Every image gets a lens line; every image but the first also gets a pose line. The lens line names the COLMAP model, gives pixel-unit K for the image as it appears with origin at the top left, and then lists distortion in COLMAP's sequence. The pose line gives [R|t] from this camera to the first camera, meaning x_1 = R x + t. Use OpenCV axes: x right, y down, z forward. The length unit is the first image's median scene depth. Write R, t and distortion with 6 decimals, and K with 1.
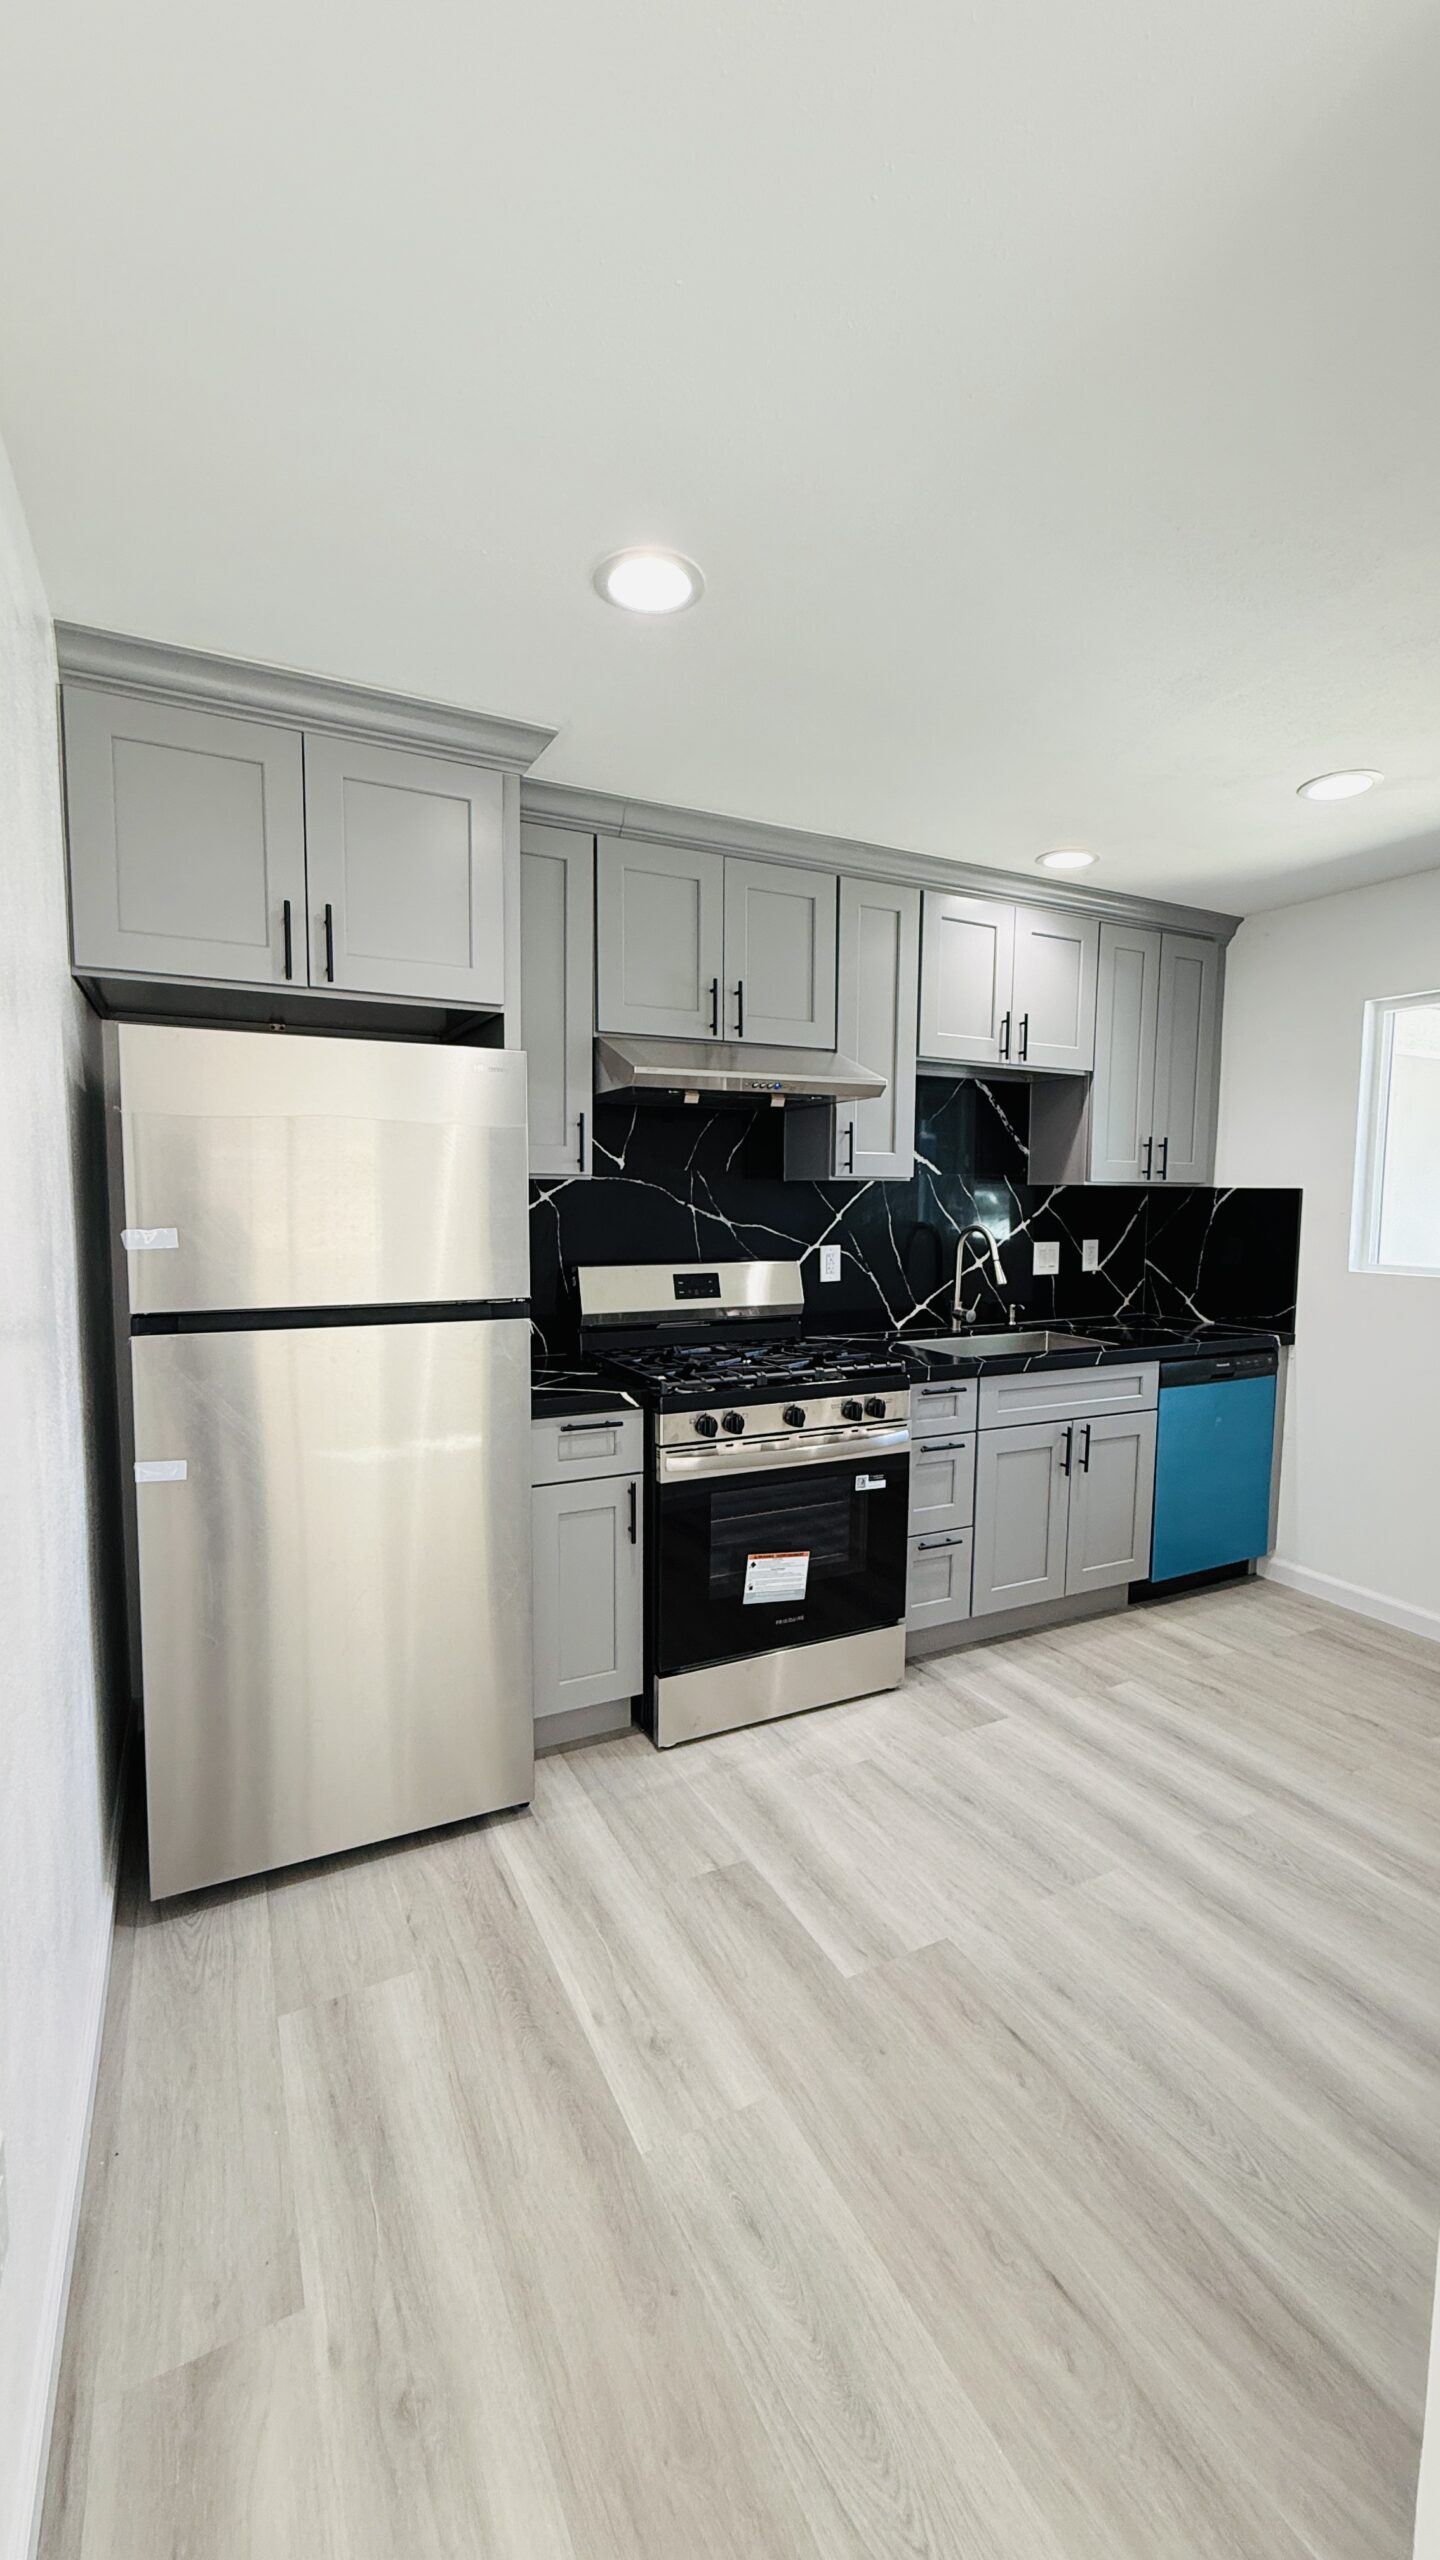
lens RADIAL K [[1022.7, 0, 719.2], [0, 1022.7, 1280.9], [0, 0, 1]] dist [-0.000377, -0.000036]
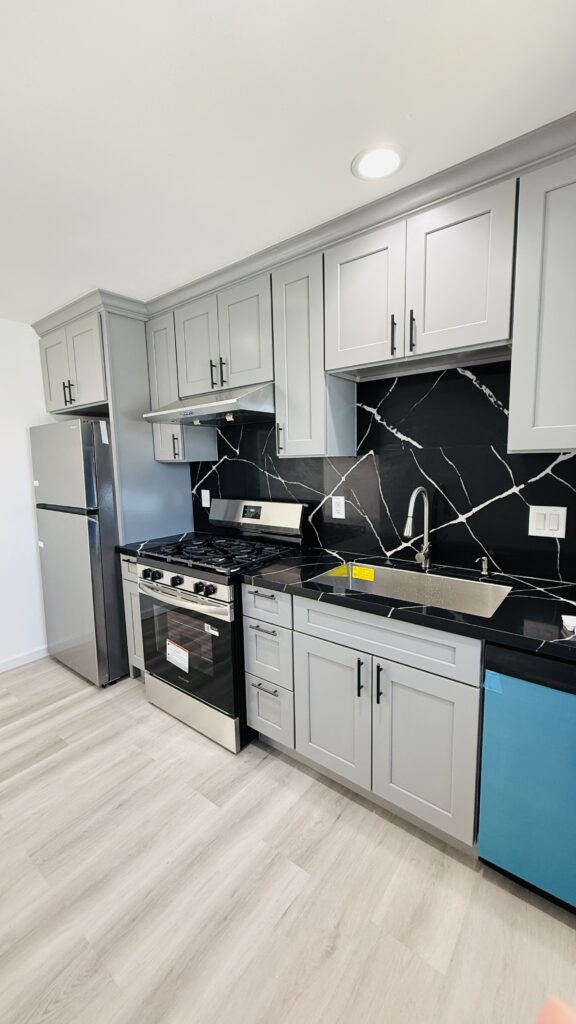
lens RADIAL K [[409.1, 0, 288.1], [0, 409.1, 512.0], [0, 0, 1]] dist [-0.000377, -0.000036]
pose [[0.420076, 0.100900, -0.901862, 0.731116], [-0.050945, 0.994854, 0.087574, -0.069078], [0.906058, 0.009157, 0.423055, 0.718753]]
